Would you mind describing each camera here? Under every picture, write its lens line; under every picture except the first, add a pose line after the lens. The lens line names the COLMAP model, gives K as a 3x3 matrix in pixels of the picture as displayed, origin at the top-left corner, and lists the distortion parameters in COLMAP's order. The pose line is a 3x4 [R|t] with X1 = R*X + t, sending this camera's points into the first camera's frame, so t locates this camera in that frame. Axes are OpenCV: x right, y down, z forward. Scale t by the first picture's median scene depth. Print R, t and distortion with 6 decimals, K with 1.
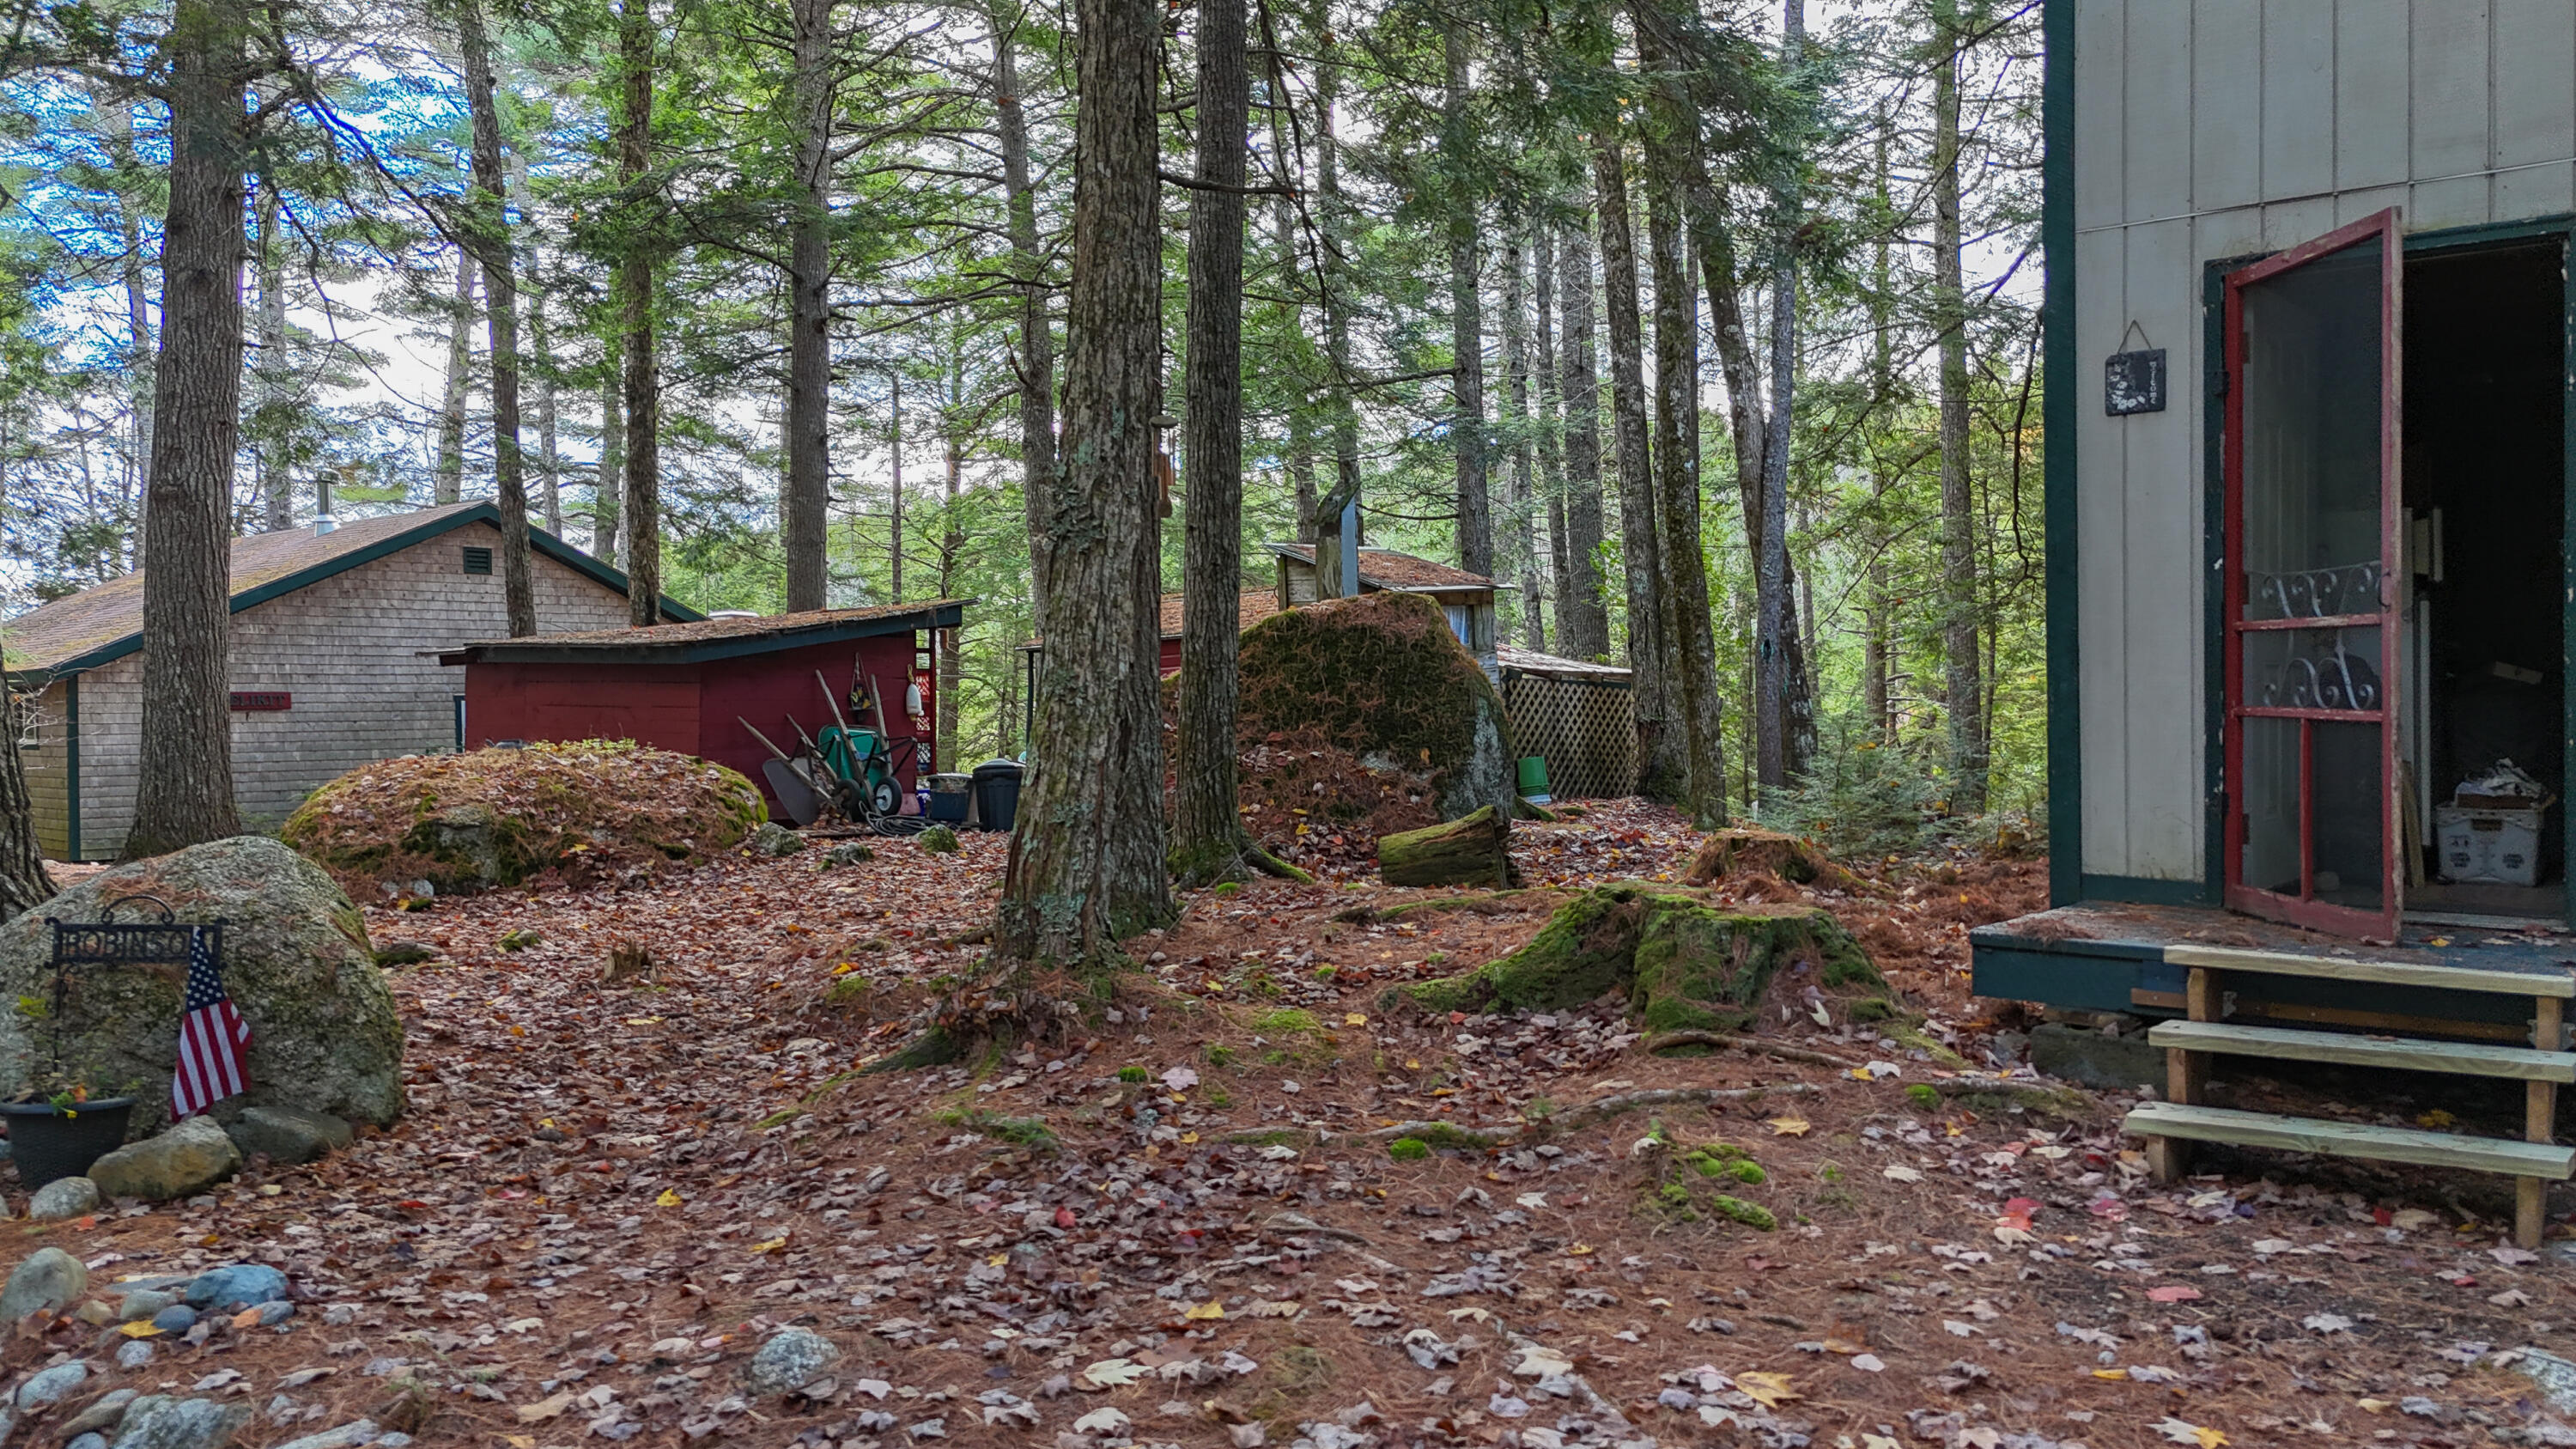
lens RADIAL K [[1909.7, 0, 1294.1], [0, 1909.7, 691.7], [0, 0, 1]] dist [0.105306, -0.076186]
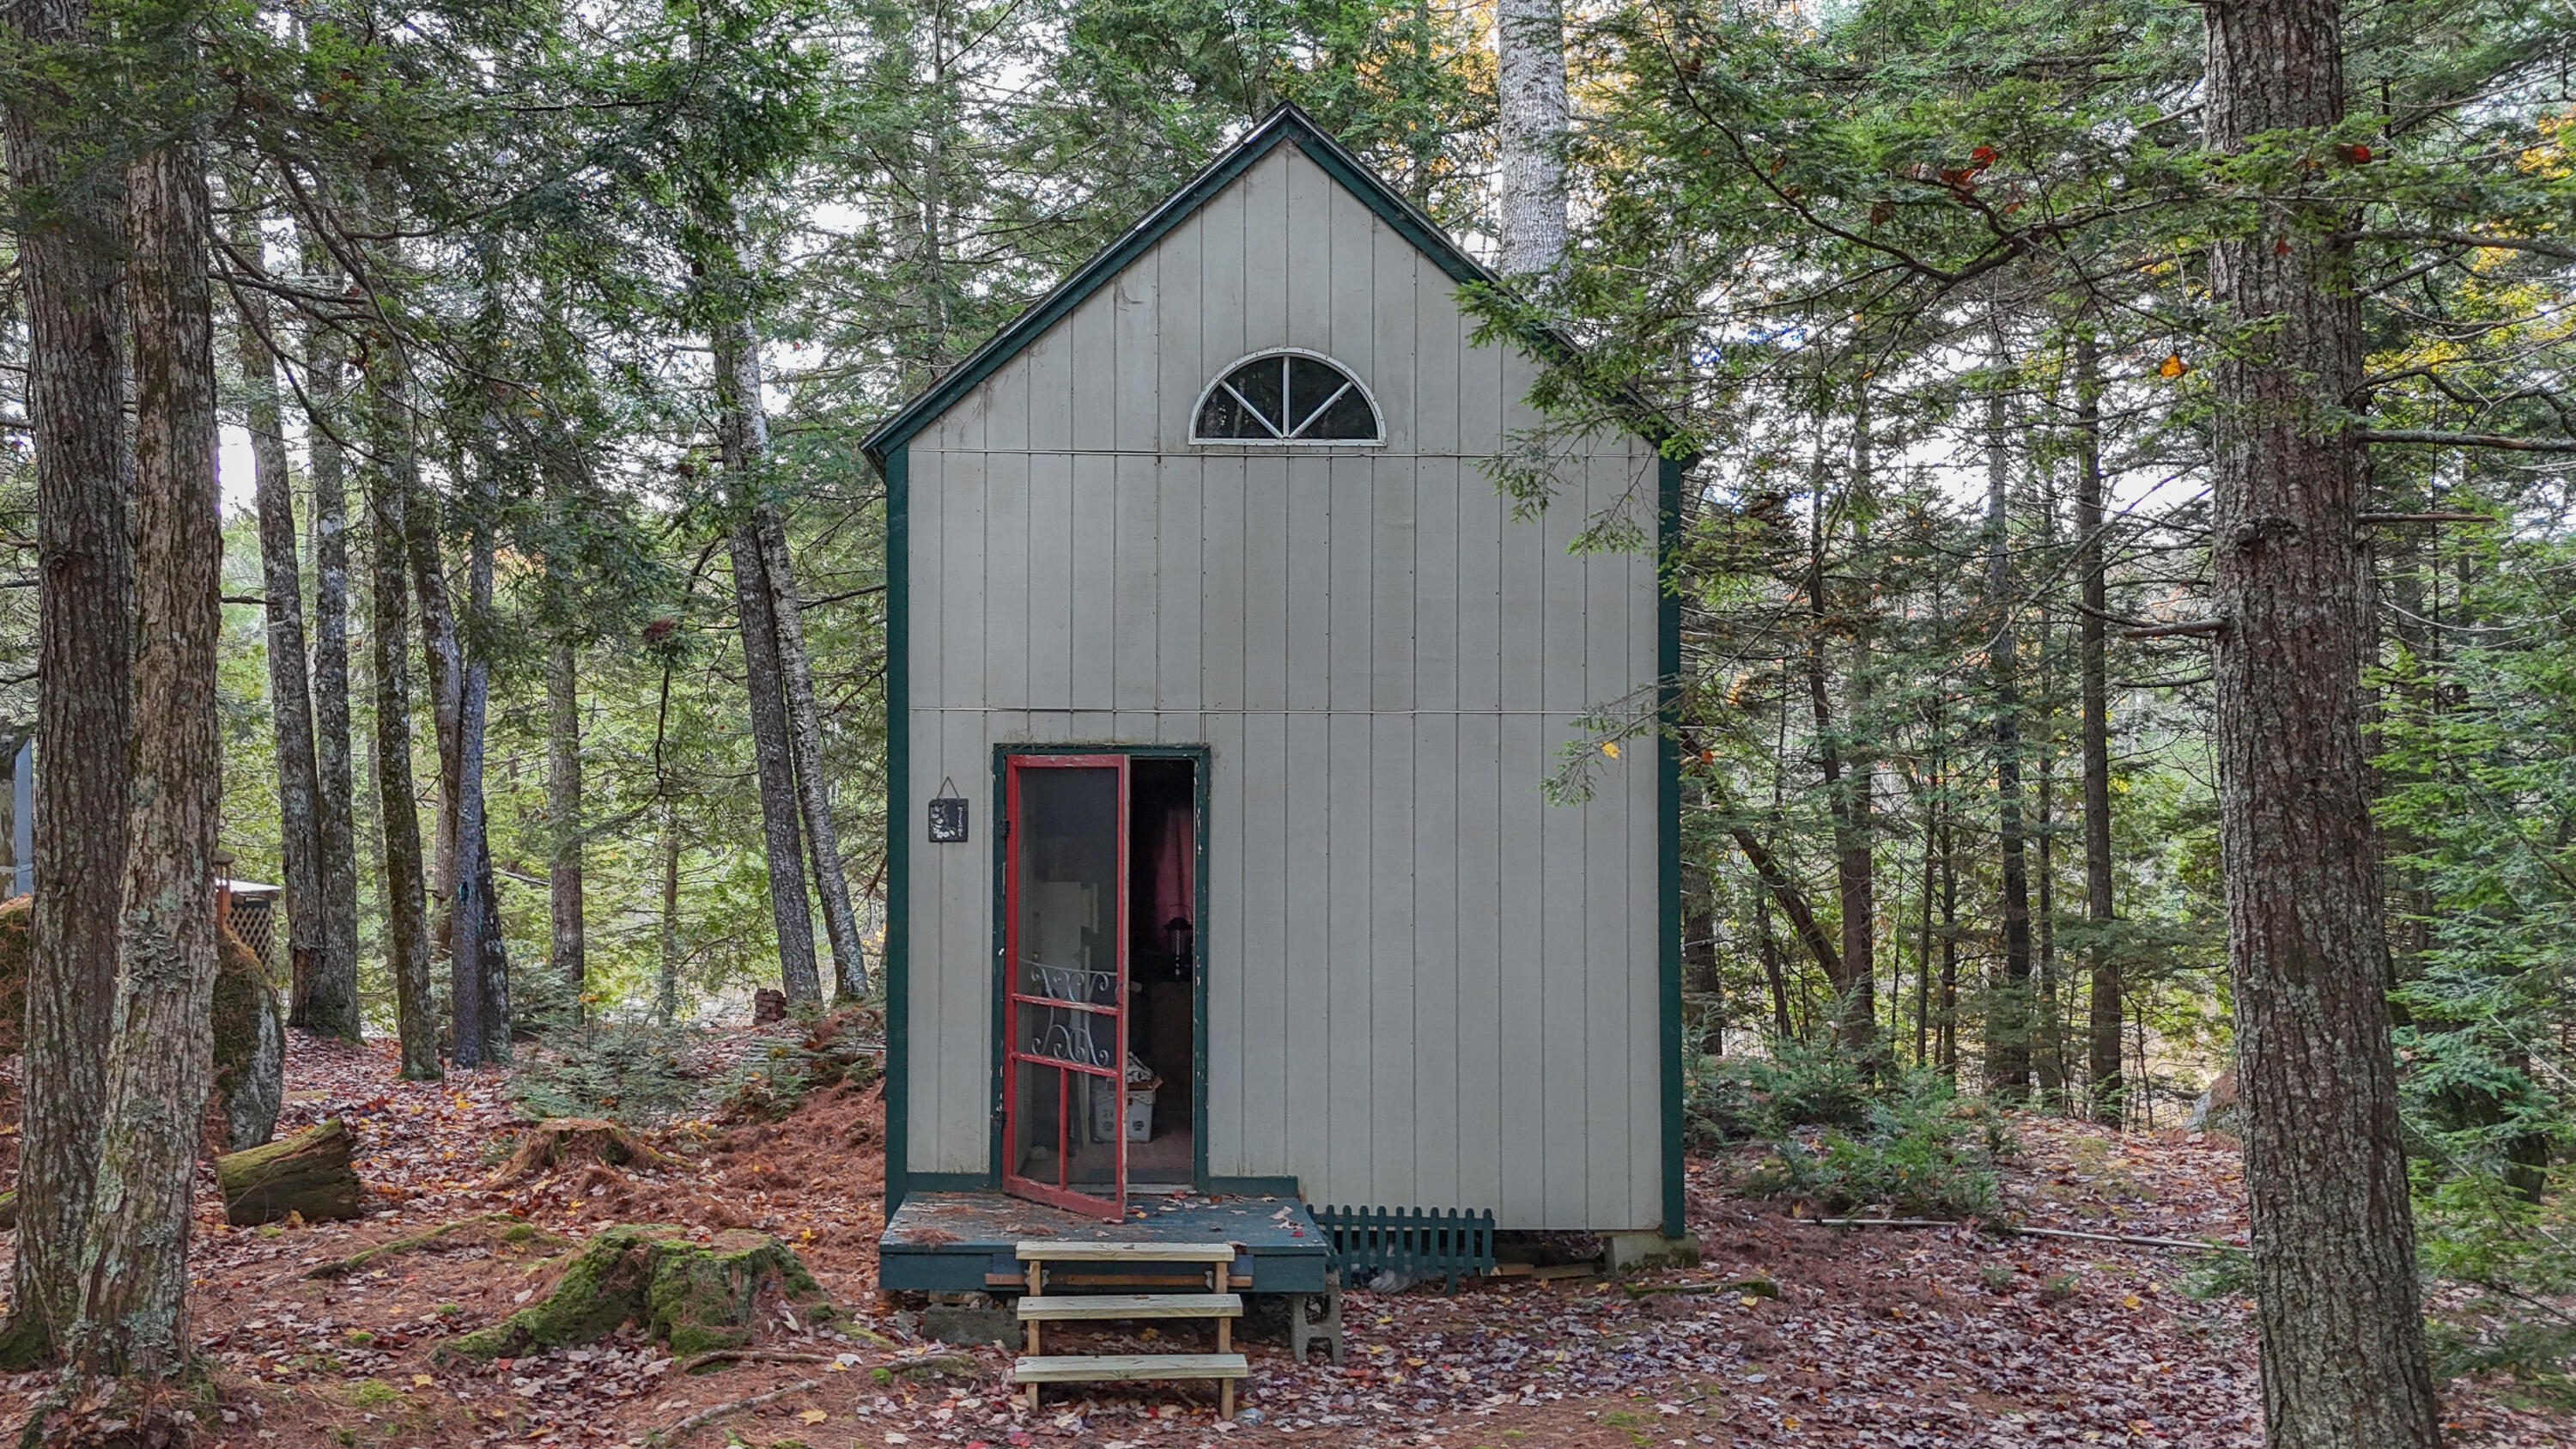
lens RADIAL K [[2098.9, 0, 1133.8], [0, 2098.9, 741.3], [0, 0, 1]] dist [0.056452, -0.008090]
pose [[0.796034, 0.024293, 0.604764, -0.422372], [-0.006010, 0.999462, -0.032236, -0.185466], [-0.605222, 0.022027, 0.795752, -0.324447]]
